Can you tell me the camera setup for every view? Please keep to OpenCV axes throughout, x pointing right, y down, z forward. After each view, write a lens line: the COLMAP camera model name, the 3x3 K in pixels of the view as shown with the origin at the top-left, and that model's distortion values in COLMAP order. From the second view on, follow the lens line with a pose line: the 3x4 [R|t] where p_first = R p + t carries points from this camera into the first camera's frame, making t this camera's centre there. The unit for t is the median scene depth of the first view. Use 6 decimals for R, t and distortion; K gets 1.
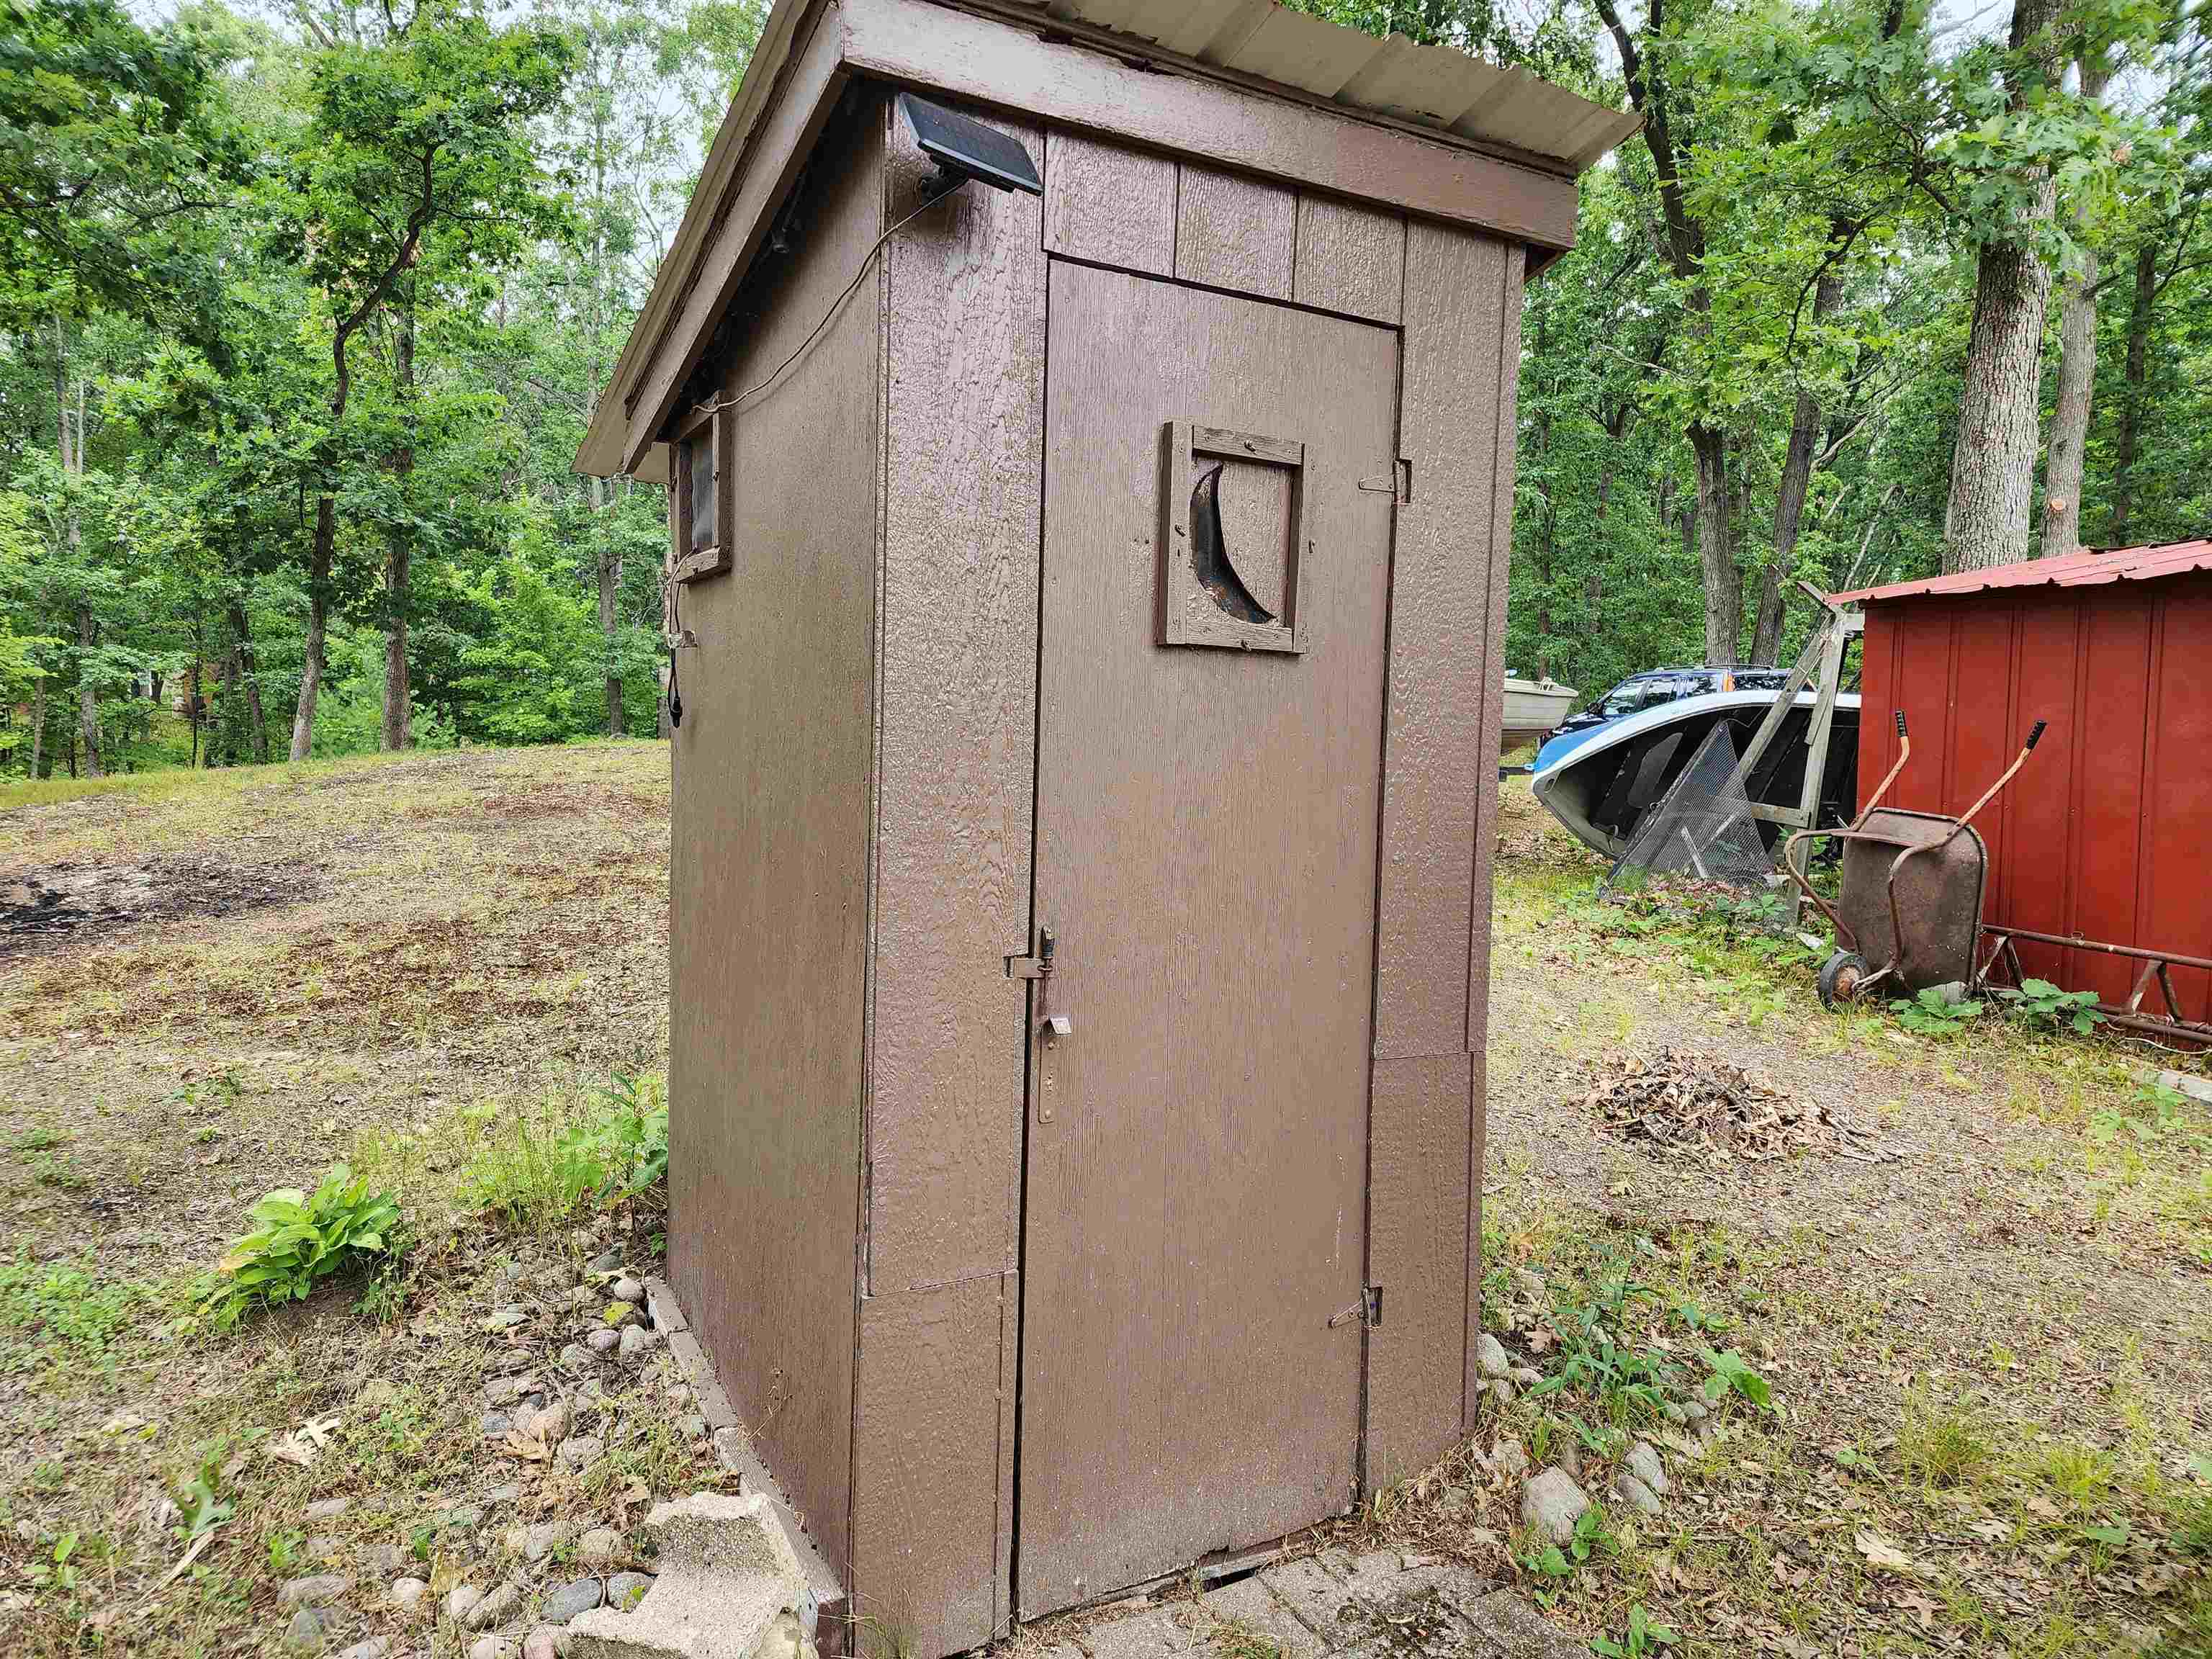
lens RADIAL K [[1492.7, 0, 1108.1], [0, 1492.7, 808.2], [0, 0, 1]] dist [0.069602, -0.062391]
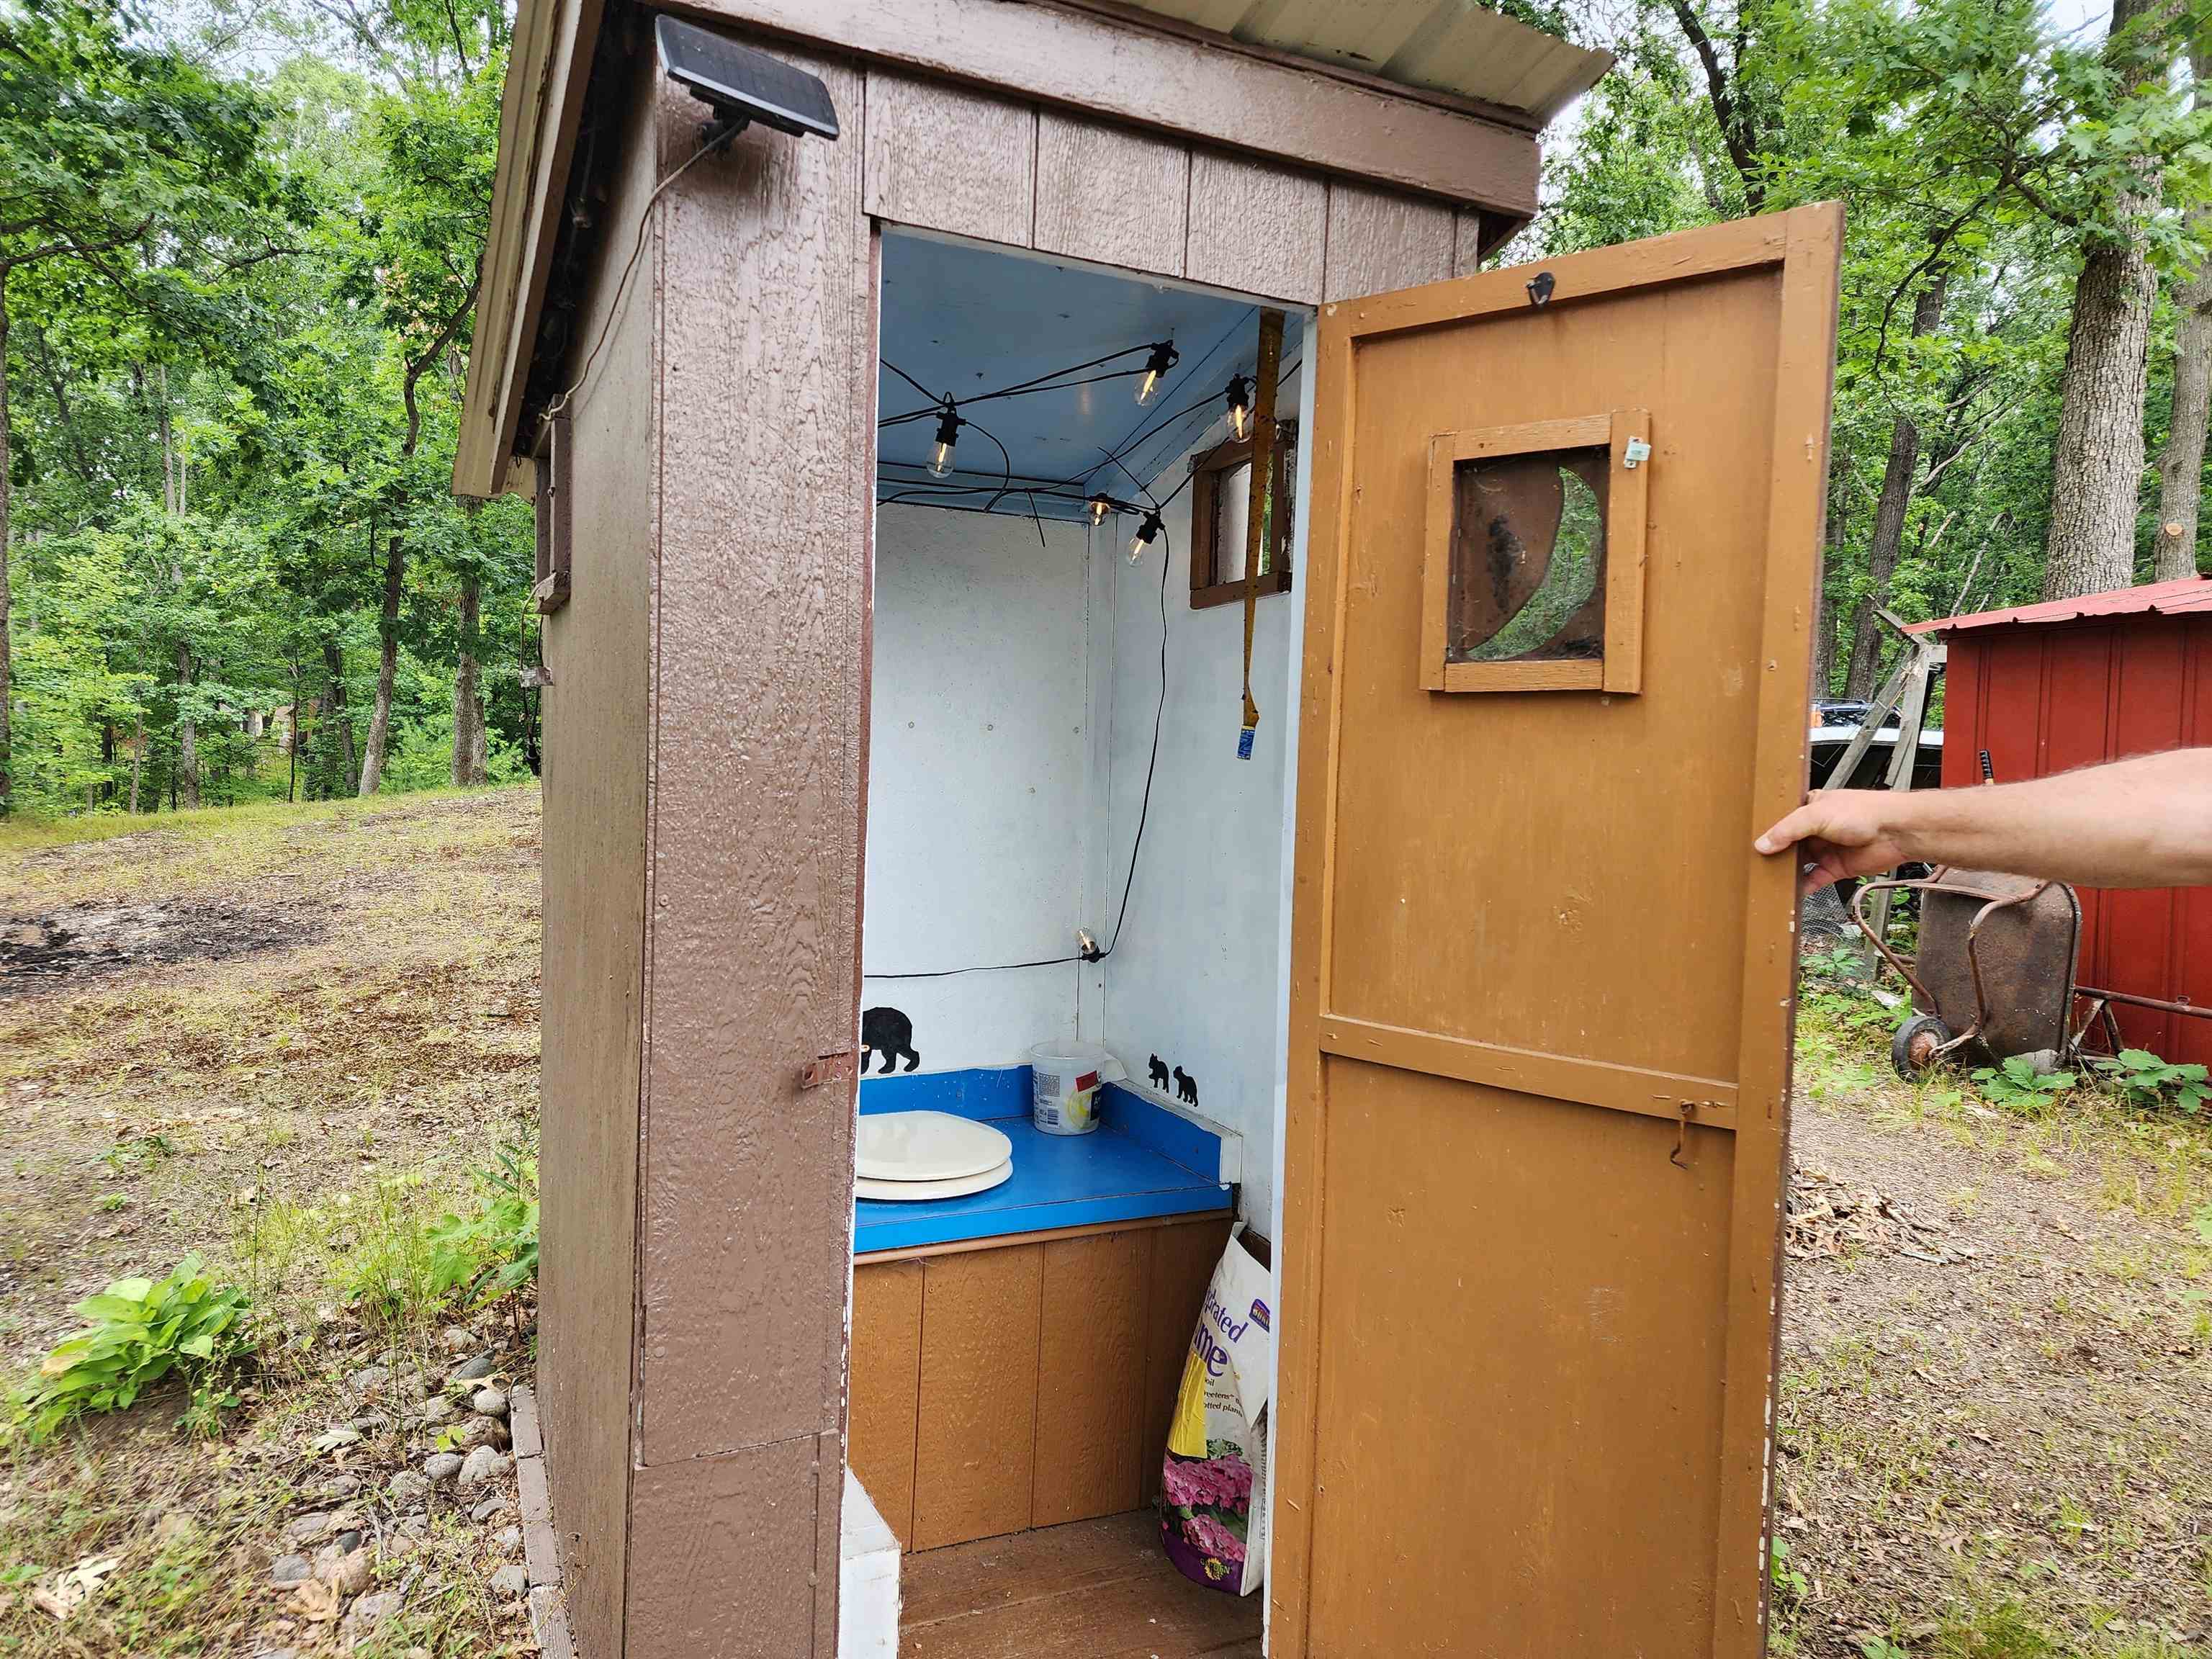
lens RADIAL K [[1502.8, 0, 1098.9], [0, 1502.8, 827.6], [0, 0, 1]] dist [0.062103, -0.053508]
pose [[0.998418, 0.003209, -0.056133, 0.054213], [-0.003796, 0.999939, -0.010355, -0.008164], [0.056097, 0.010552, 0.998370, 0.066967]]
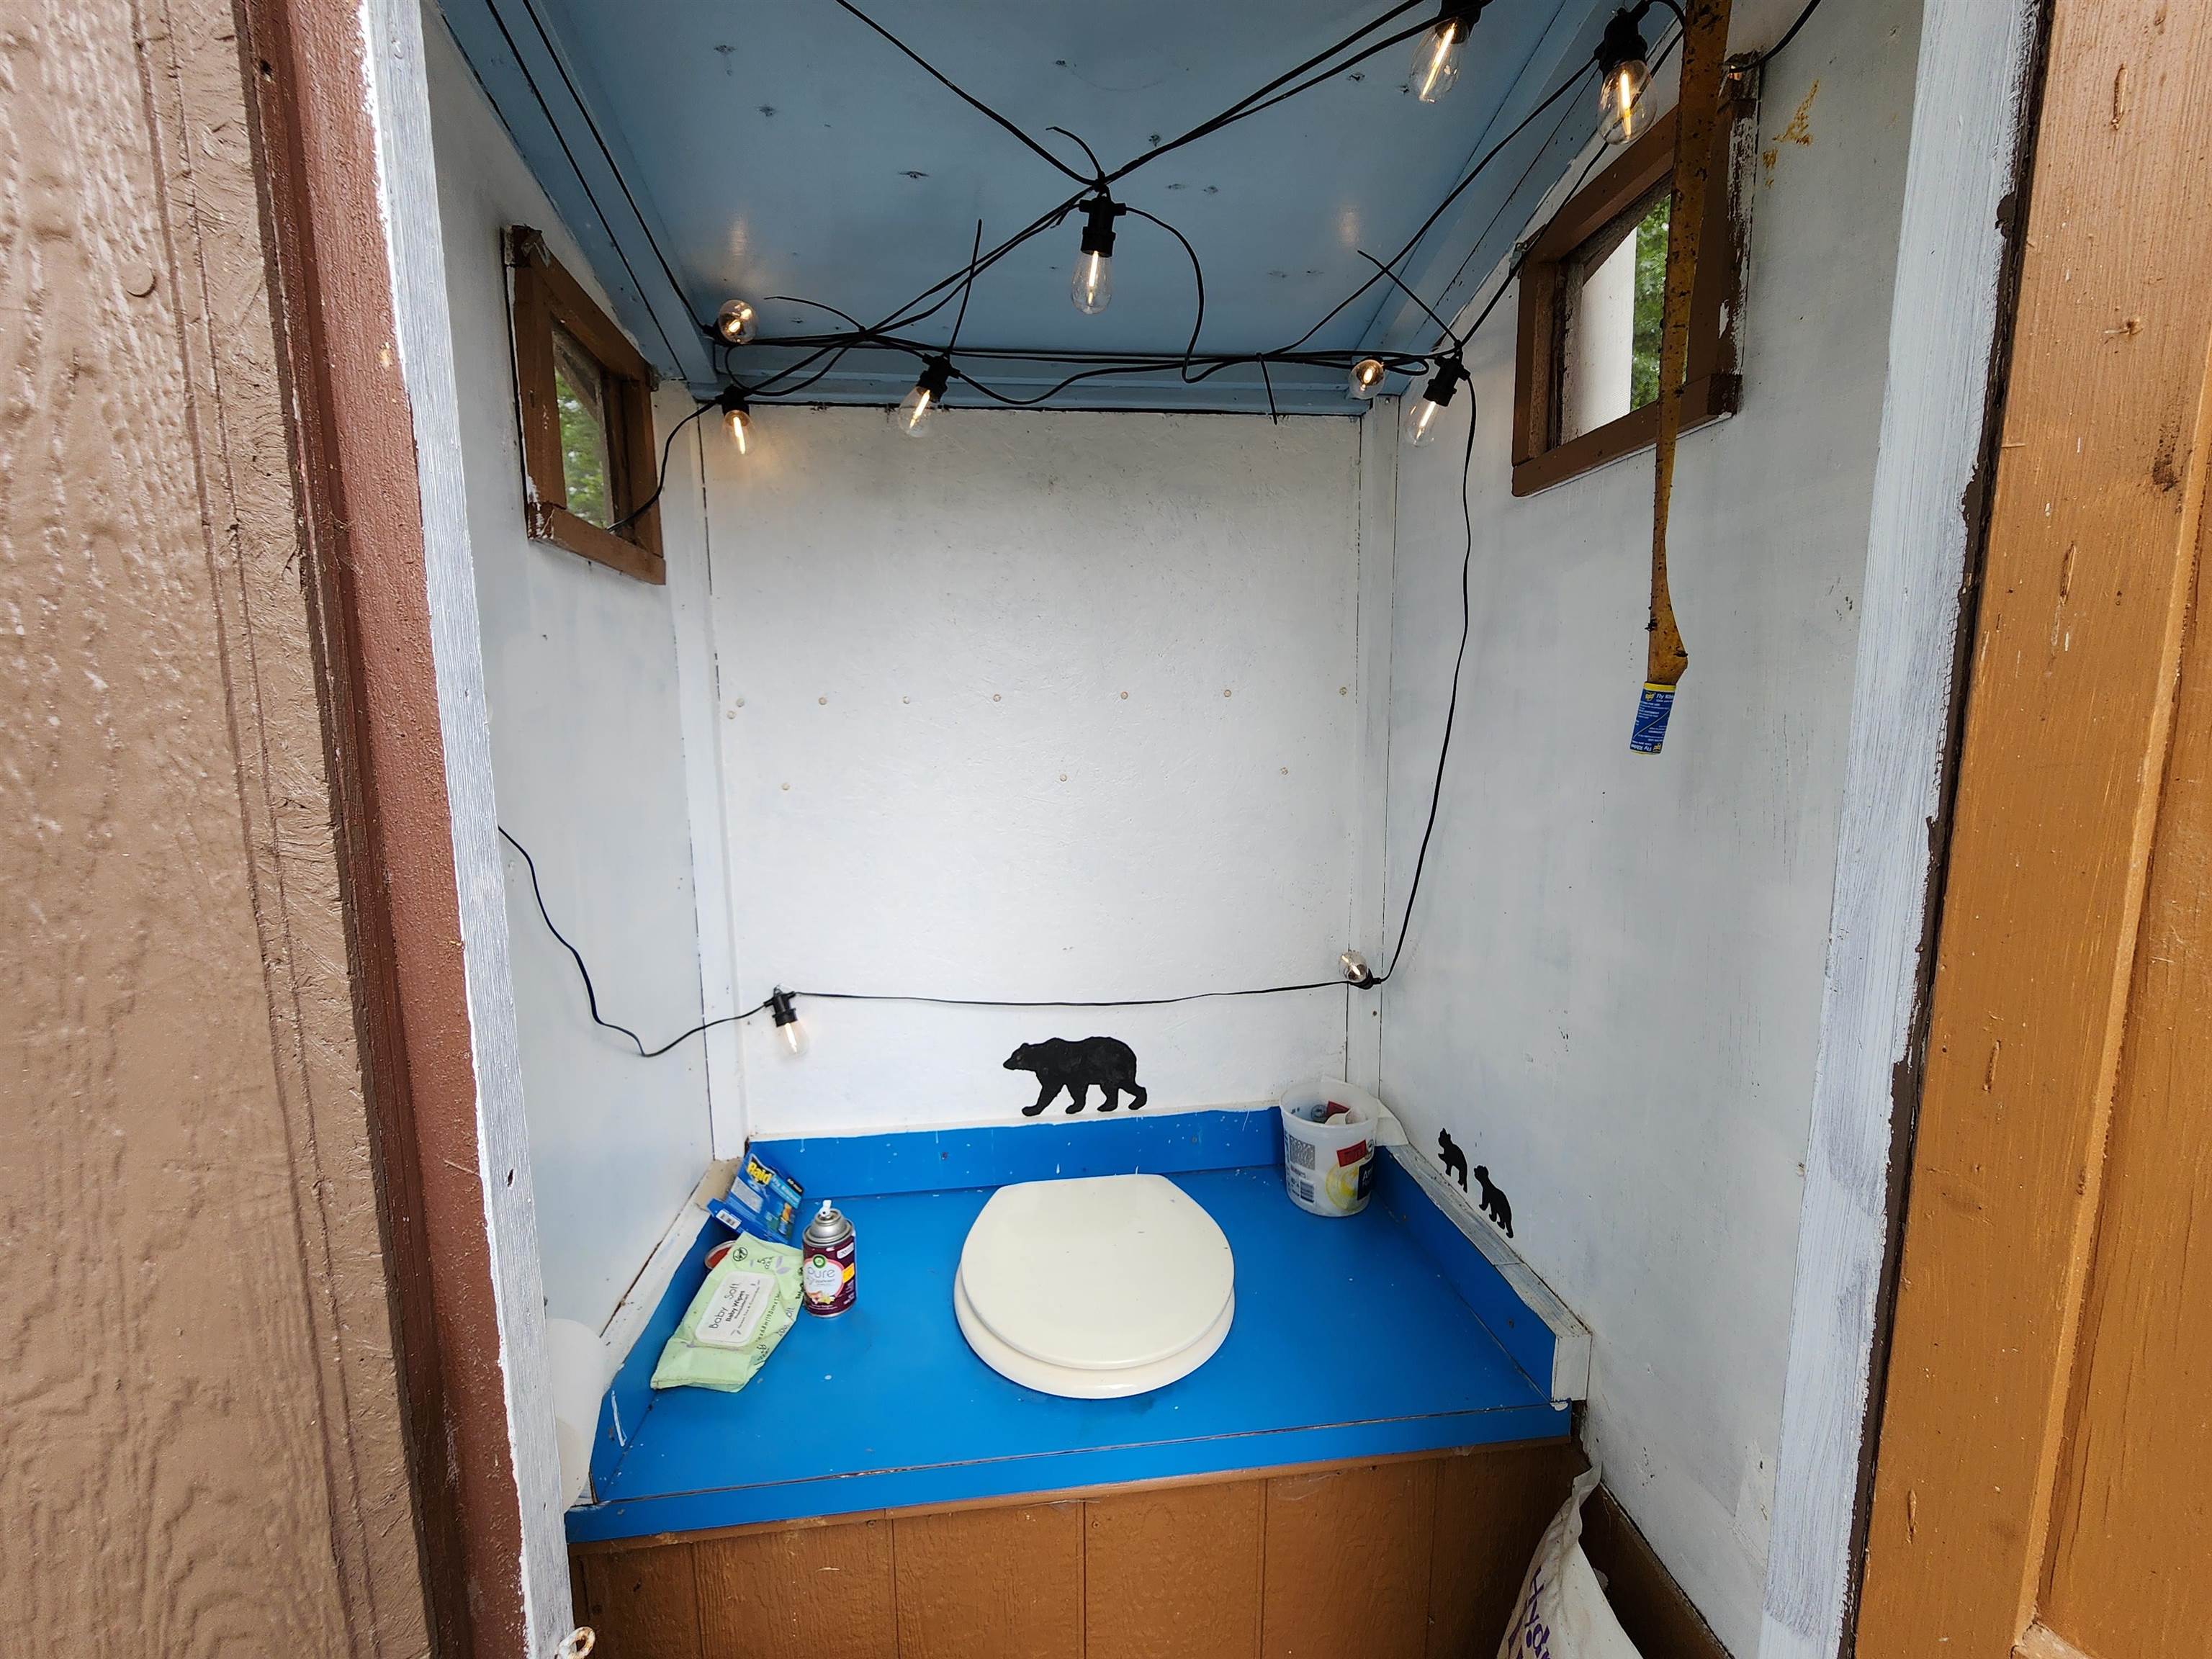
lens RADIAL K [[906.3, 0, 1092.2], [0, 906.3, 826.7], [0, 0, 1]] dist [-0.002535, -0.000042]
pose [[0.921156, 0.013915, -0.388945, 0.049725], [0.019274, 0.996503, 0.081299, -0.034634], [0.388716, -0.082386, 0.917667, 0.360940]]
